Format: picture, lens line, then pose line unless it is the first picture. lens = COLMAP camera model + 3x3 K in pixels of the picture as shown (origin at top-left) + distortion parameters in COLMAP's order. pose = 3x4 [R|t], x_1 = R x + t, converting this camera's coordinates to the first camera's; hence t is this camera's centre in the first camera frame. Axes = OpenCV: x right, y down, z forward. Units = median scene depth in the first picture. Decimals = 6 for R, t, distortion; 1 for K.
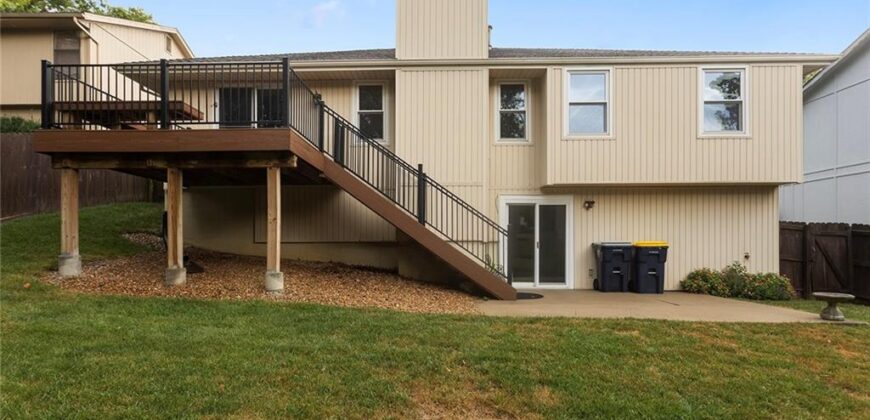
lens RADIAL K [[432.0, 0, 434.4], [0, 432.0, 244.5], [0, 0, 1]] dist [0.014442, -0.000053]
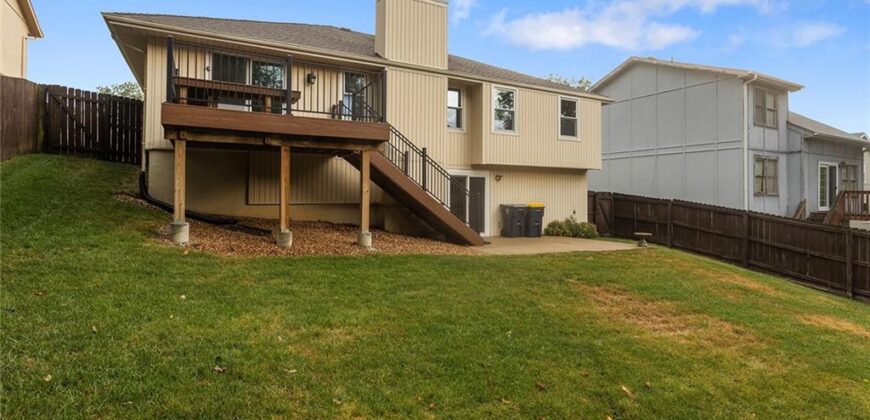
lens RADIAL K [[423.9, 0, 433.9], [0, 423.9, 188.4], [0, 0, 1]] dist [0.001097, 0.000279]
pose [[0.872246, 0.016822, 0.488779, -0.554644], [-0.009173, 0.999795, -0.018041, -0.030423], [-0.488982, 0.011252, 0.872221, -0.139768]]
